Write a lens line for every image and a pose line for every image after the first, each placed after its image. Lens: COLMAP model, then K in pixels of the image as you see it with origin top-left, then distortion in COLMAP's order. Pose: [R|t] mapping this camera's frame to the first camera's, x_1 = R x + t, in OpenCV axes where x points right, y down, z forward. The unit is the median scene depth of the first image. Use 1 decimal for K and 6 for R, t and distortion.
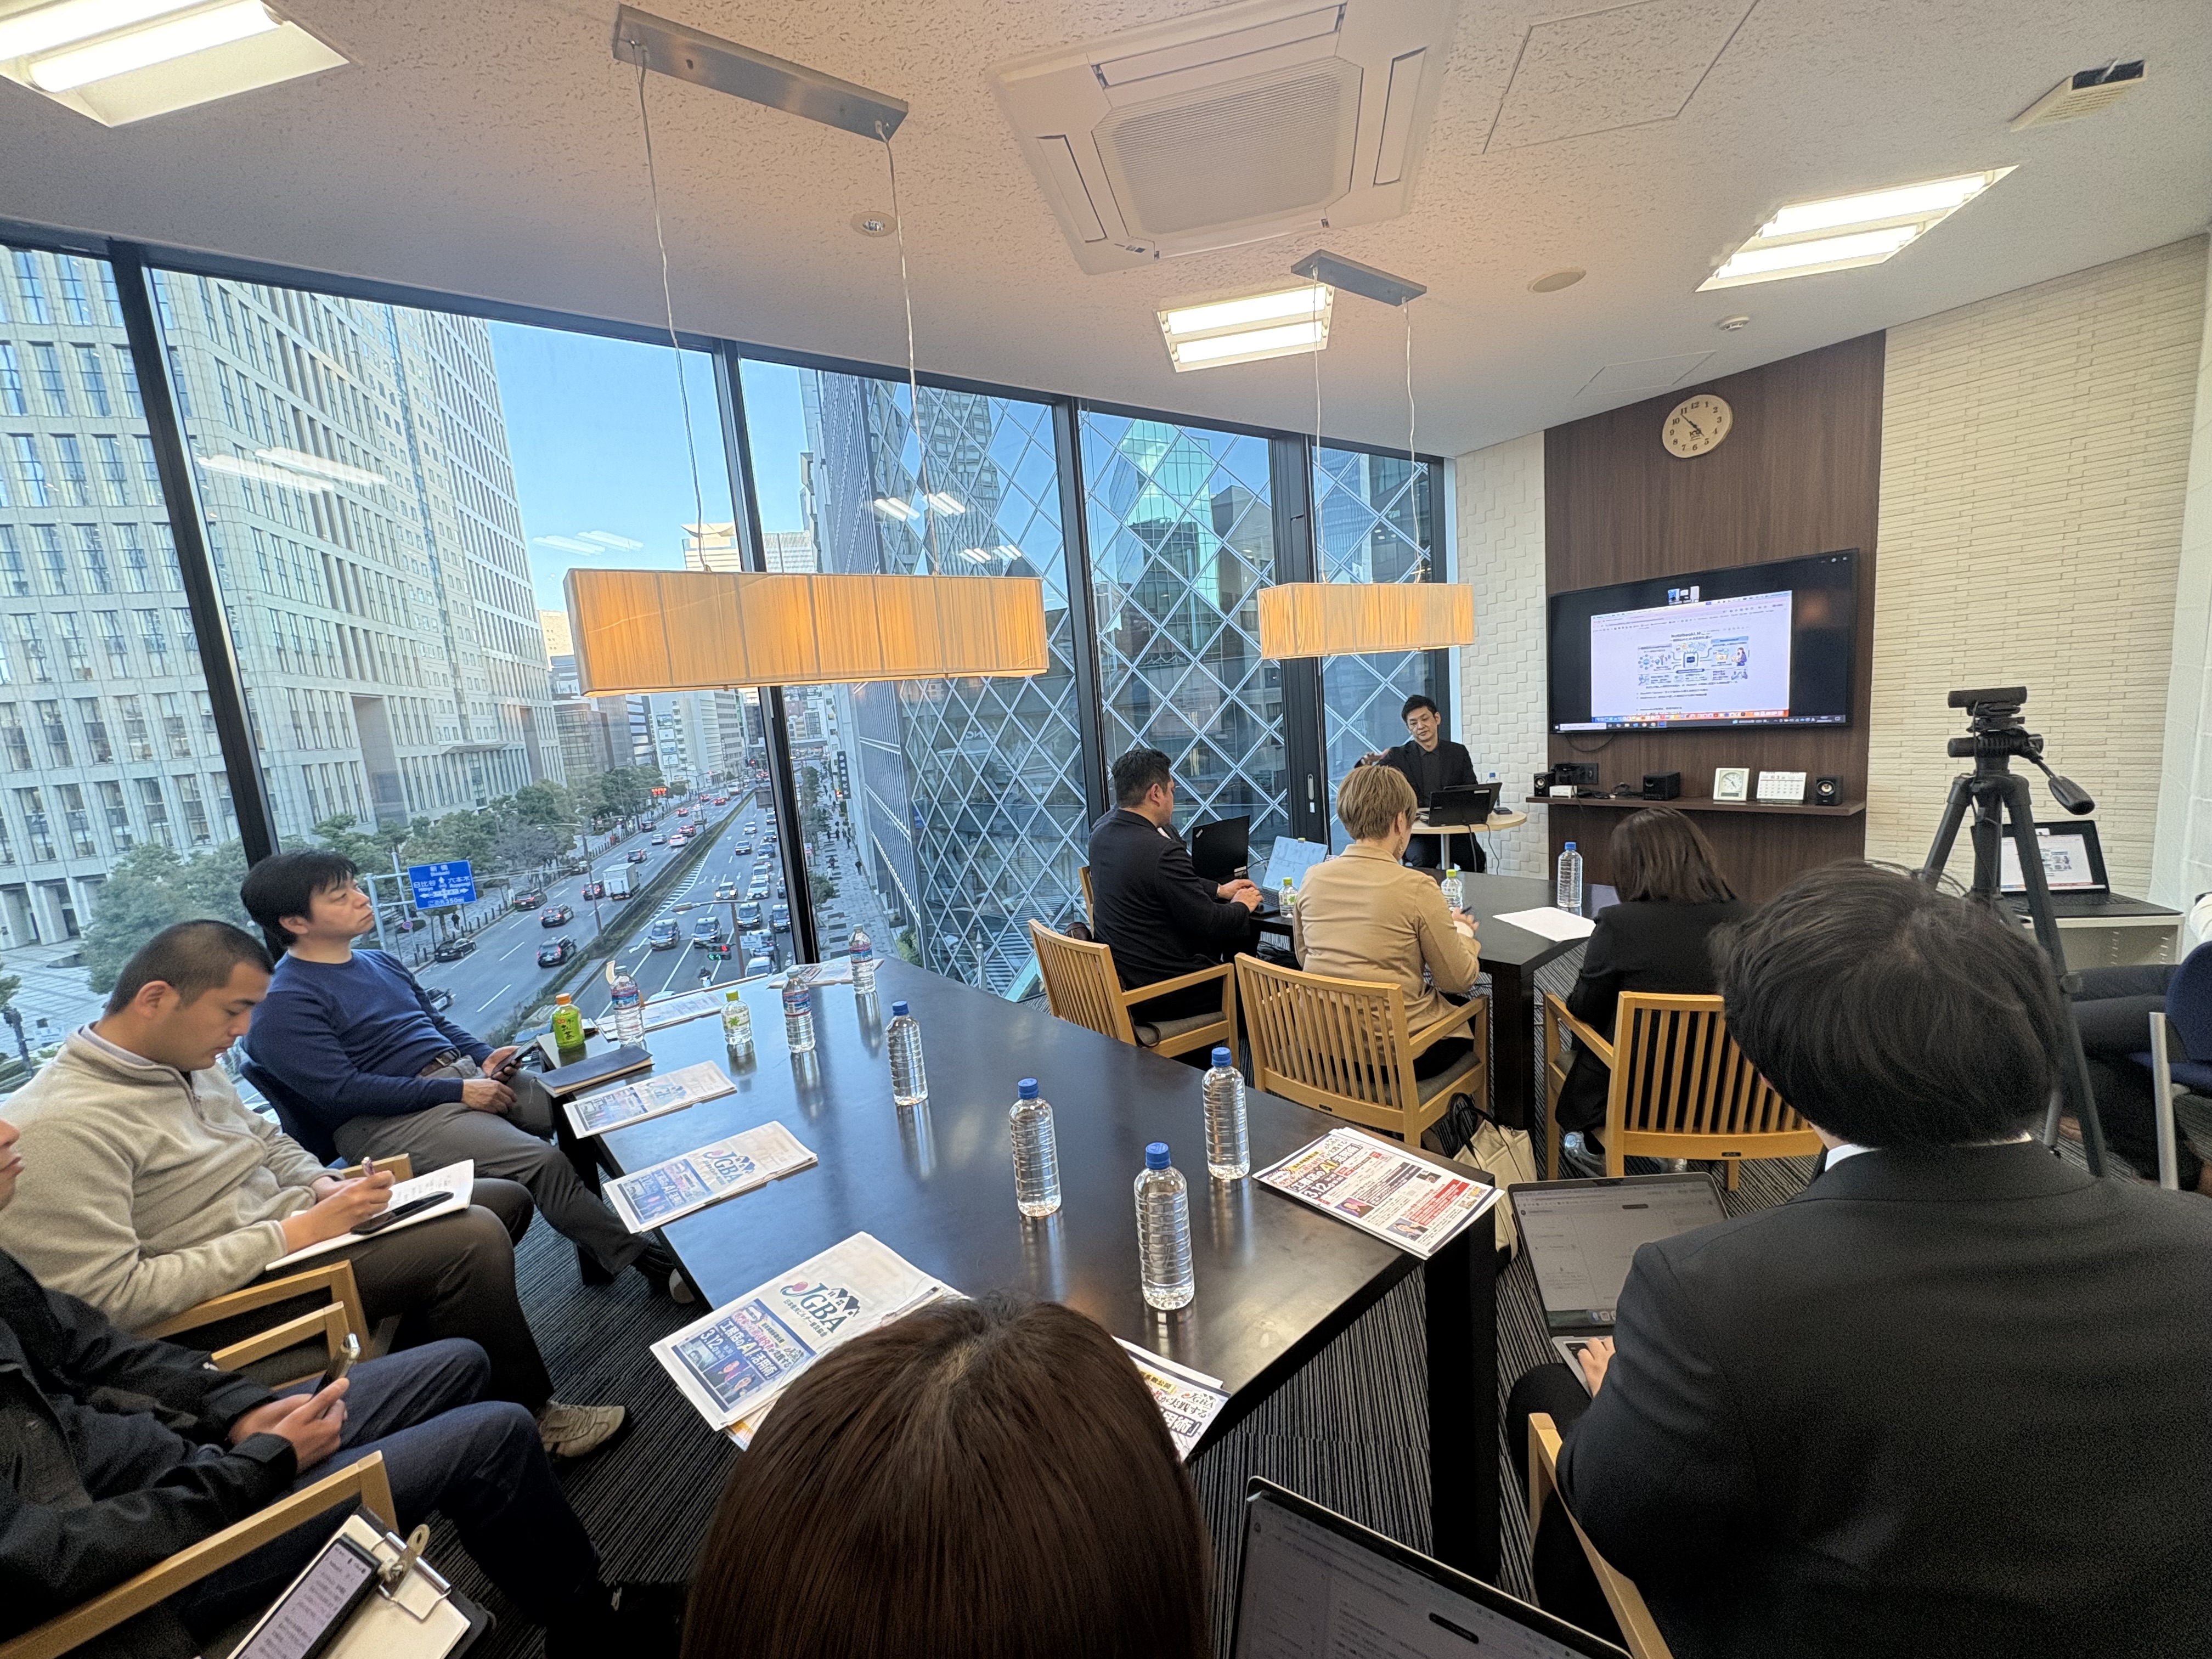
lens RADIAL K [[879.3, 0, 1103.8], [0, 879.3, 830.8], [0, 0, 1]] dist [0.001615, -0.000518]
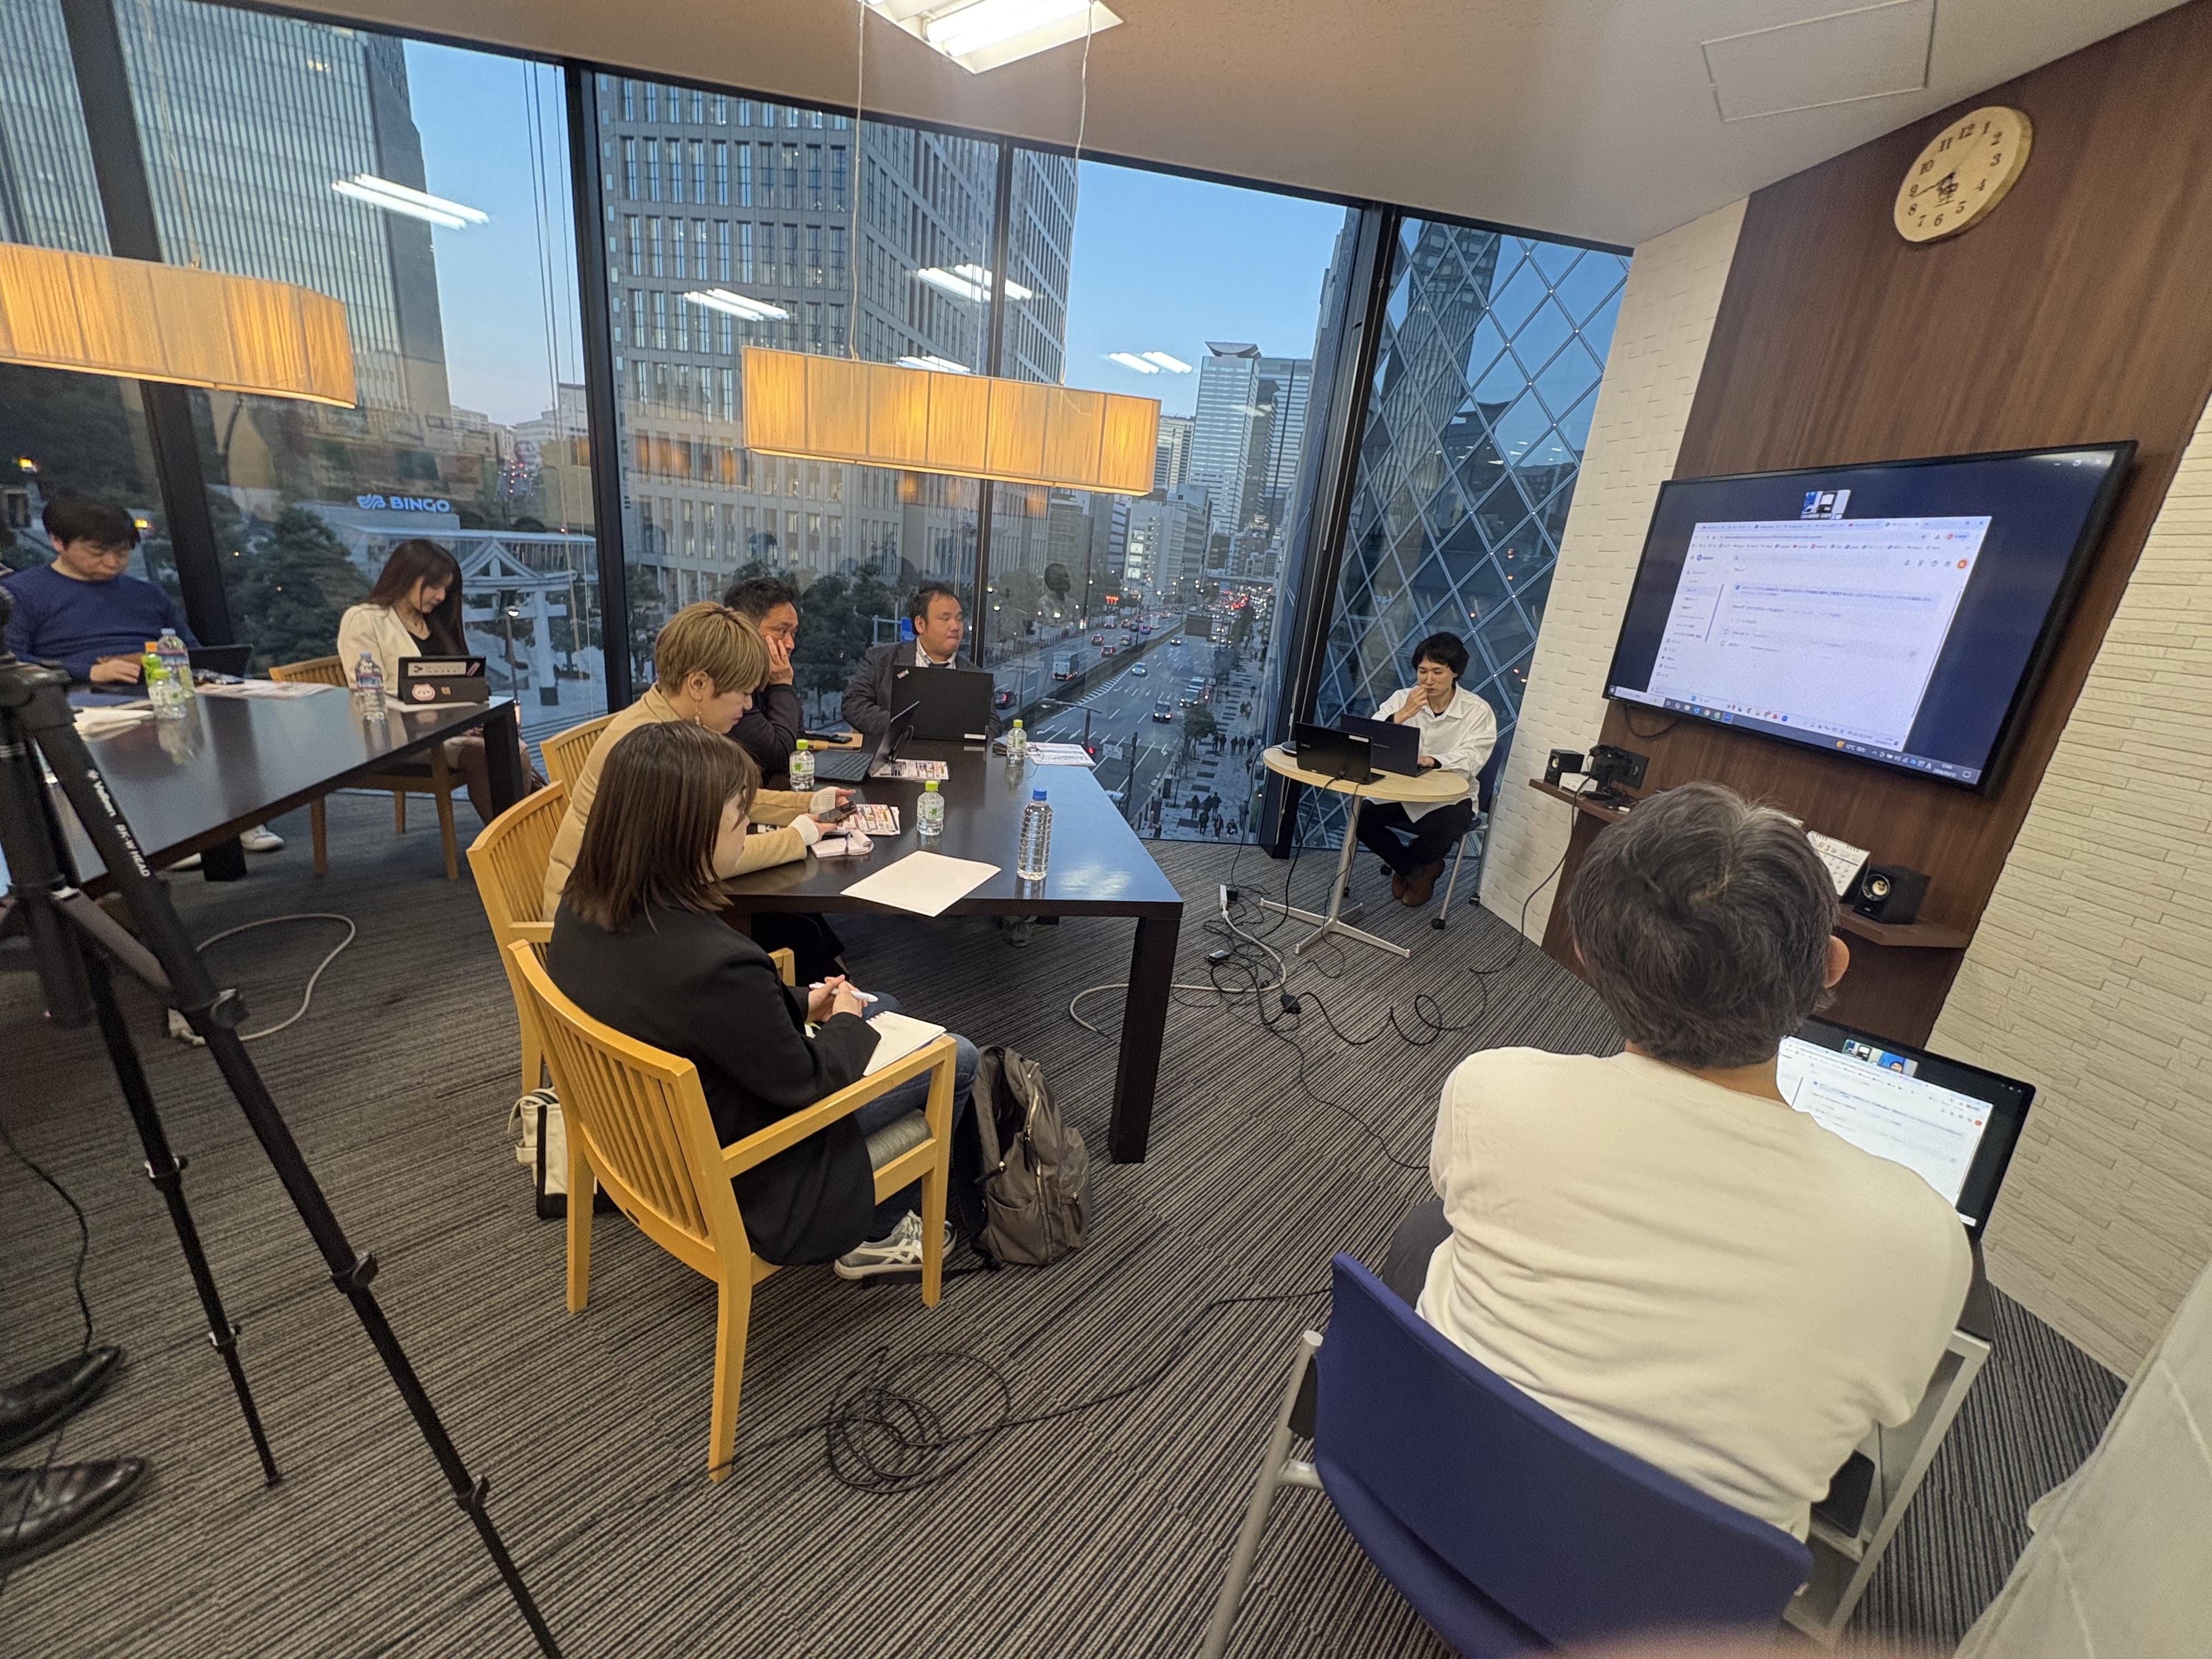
lens RADIAL K [[879.3, 0, 1102.8], [0, 879.3, 827.1], [0, 0, 1]] dist [0.001615, -0.000518]
pose [[0.860394, 0.307835, -0.406152, 0.507102], [-0.240820, 0.947948, 0.208326, -0.068065], [0.449142, -0.081433, 0.889742, 0.239150]]
